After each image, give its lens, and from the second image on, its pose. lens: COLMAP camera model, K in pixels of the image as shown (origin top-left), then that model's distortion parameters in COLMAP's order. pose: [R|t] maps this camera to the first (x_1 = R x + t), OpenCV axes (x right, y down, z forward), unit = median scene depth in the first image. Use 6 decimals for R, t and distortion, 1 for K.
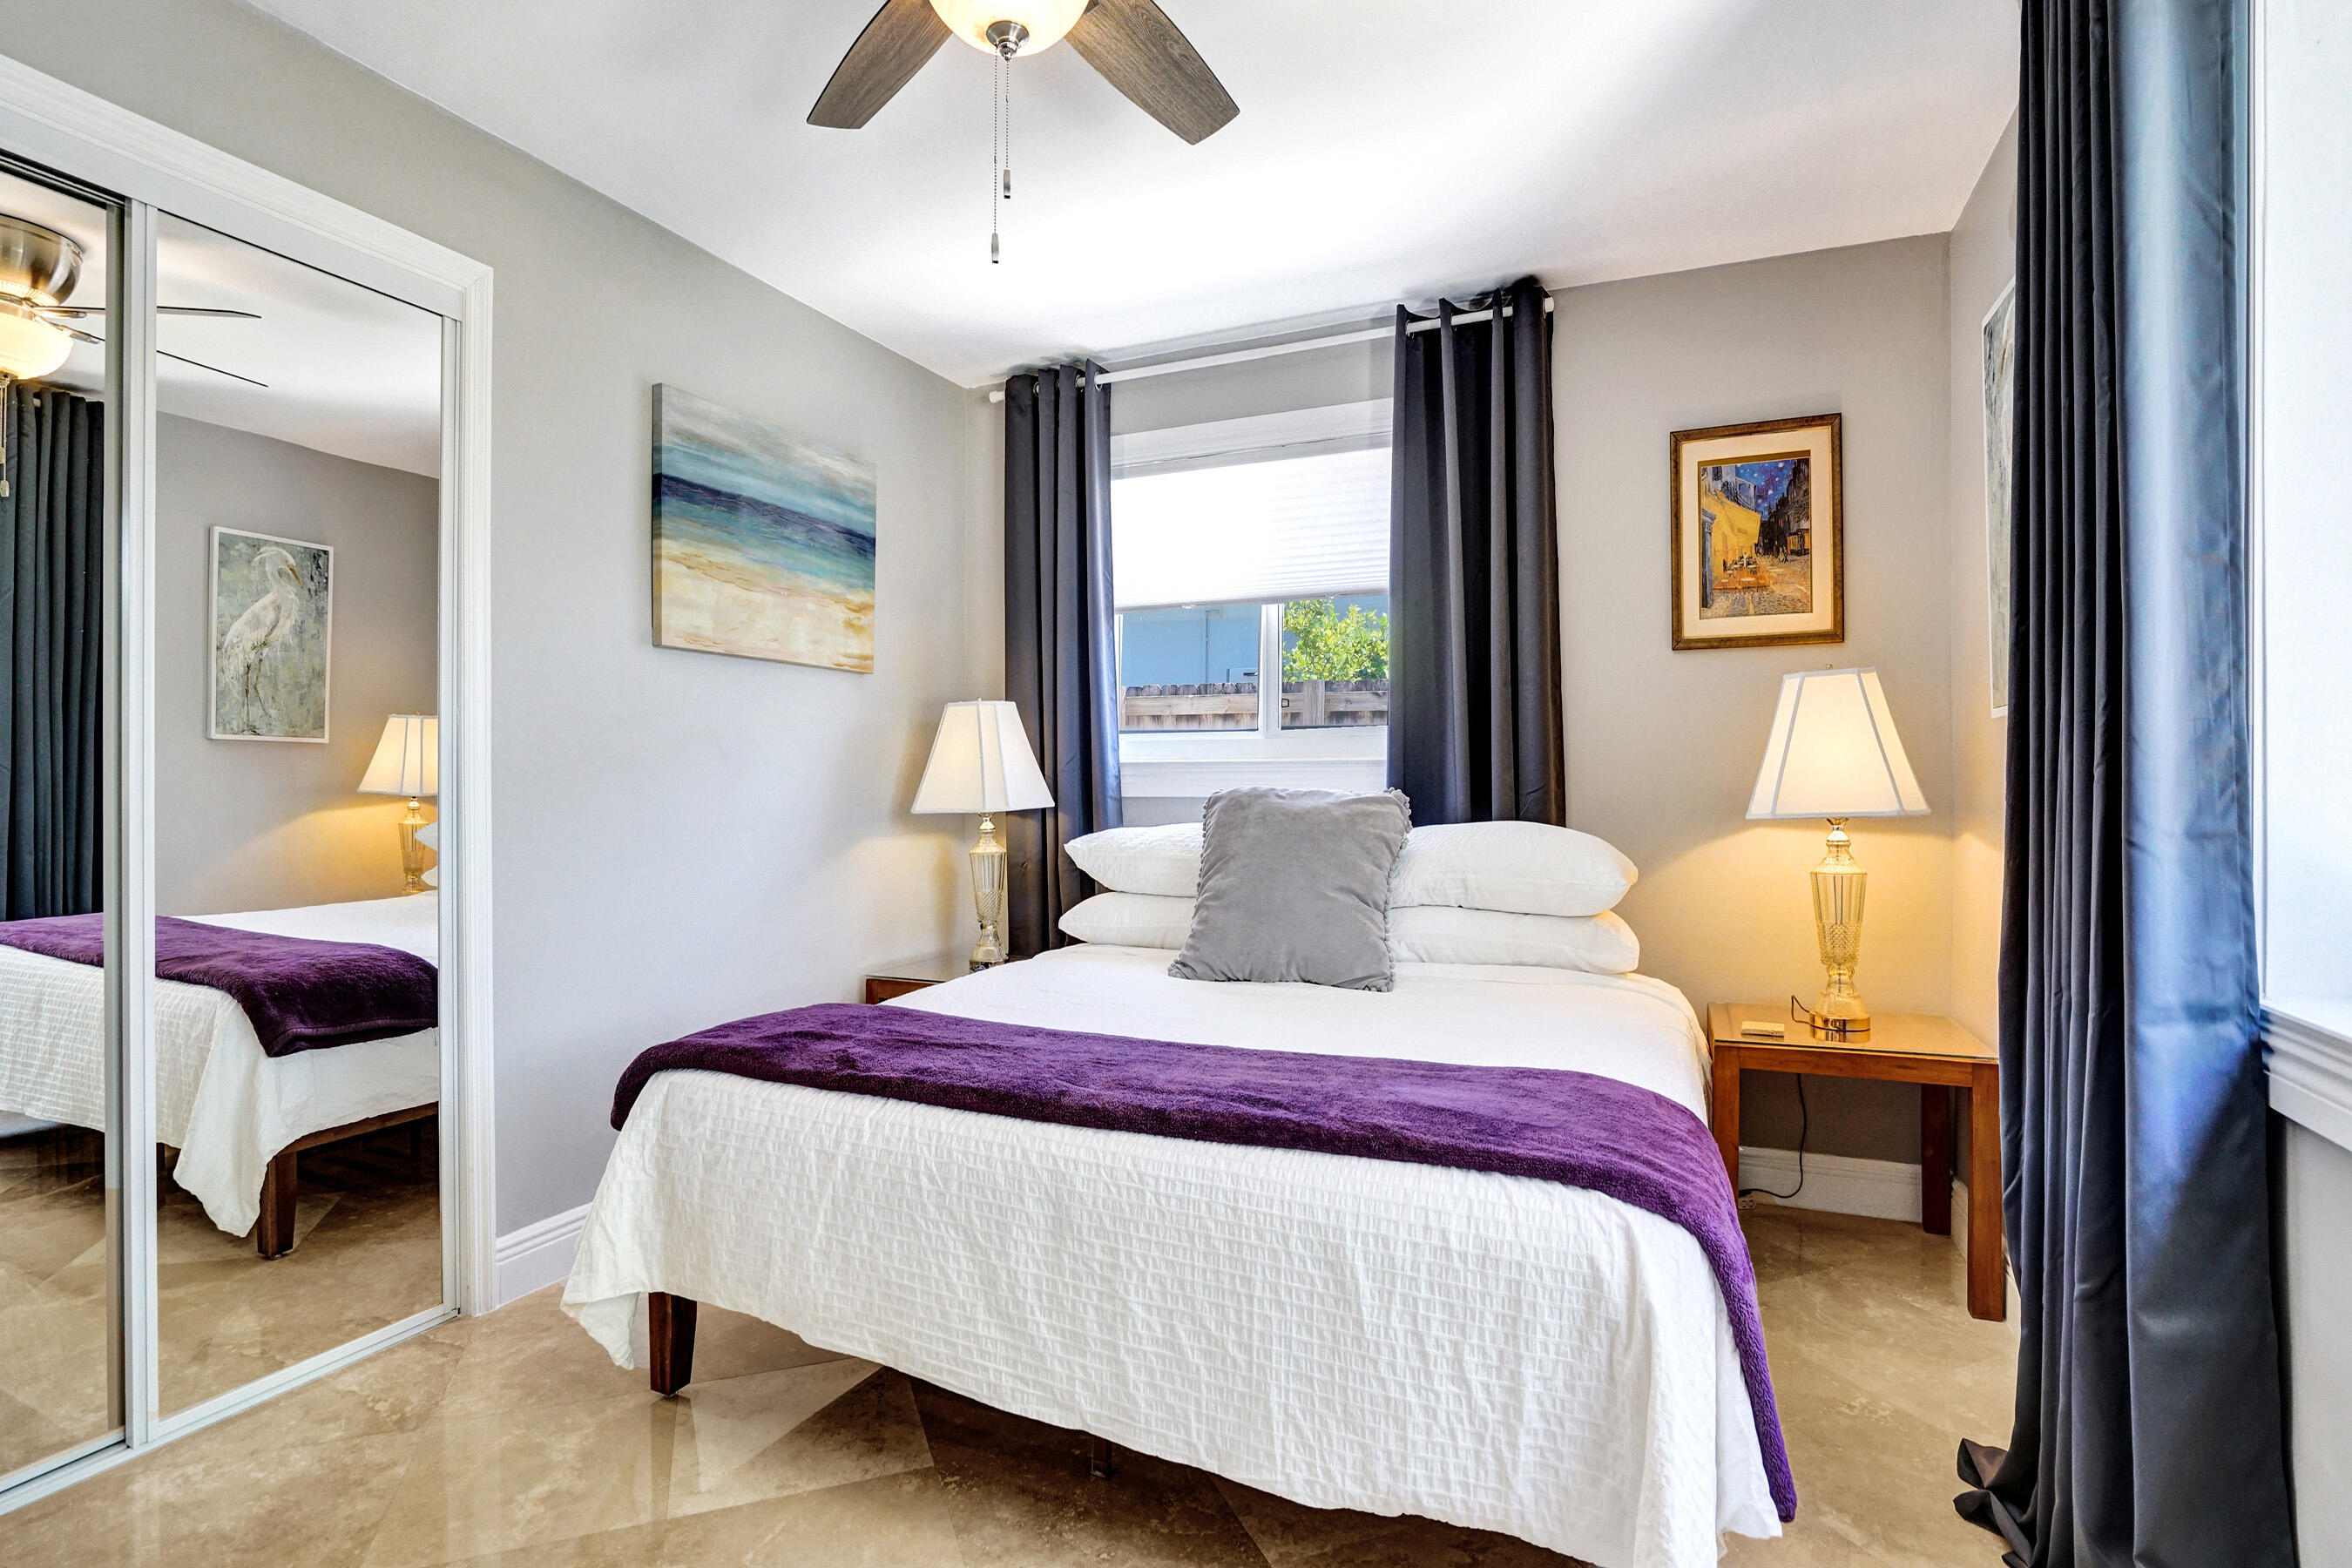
lens RADIAL K [[1147.5, 0, 1272.5], [0, 1147.5, 804.2], [0, 0, 1]] dist [-0.049183, 0.017553]
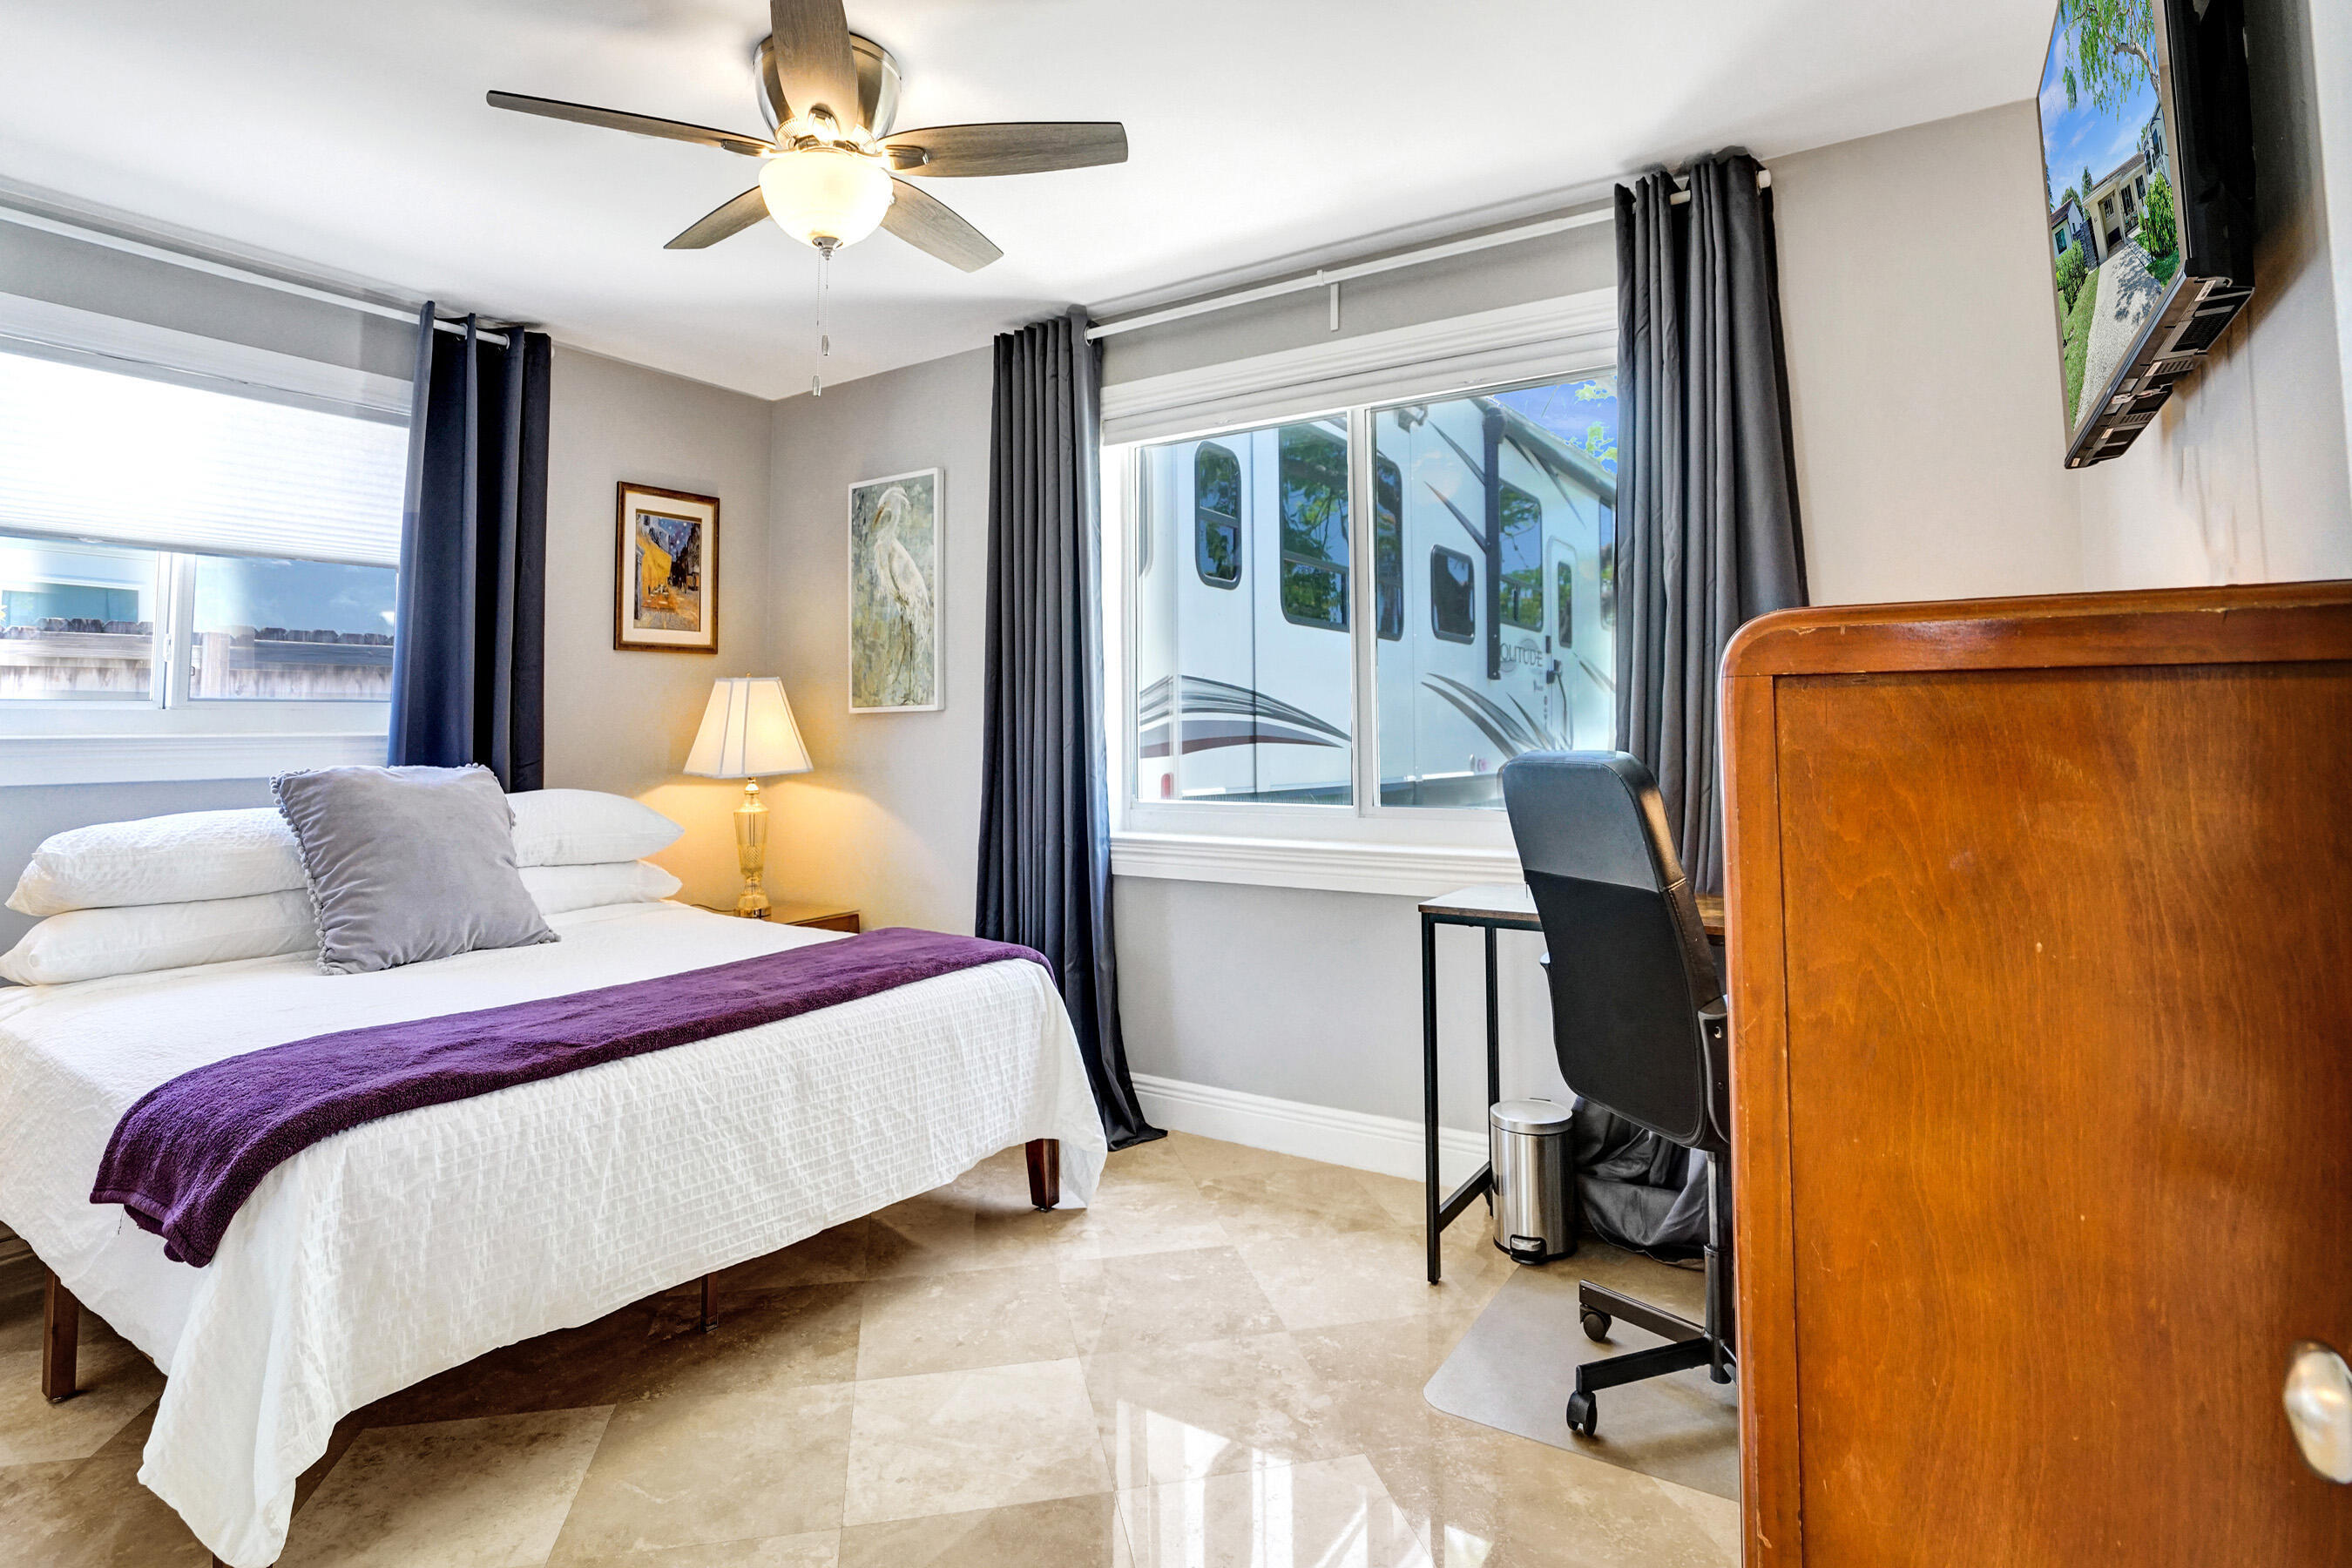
lens RADIAL K [[1147.5, 0, 1181.9], [0, 1147.5, 672.1], [0, 0, 1]] dist [-0.049183, 0.017553]
pose [[0.171677, 0.049202, 0.983924, -0.843852], [0.025180, 0.998207, -0.054310, -0.026856], [-0.984831, 0.034099, 0.170130, 0.170047]]
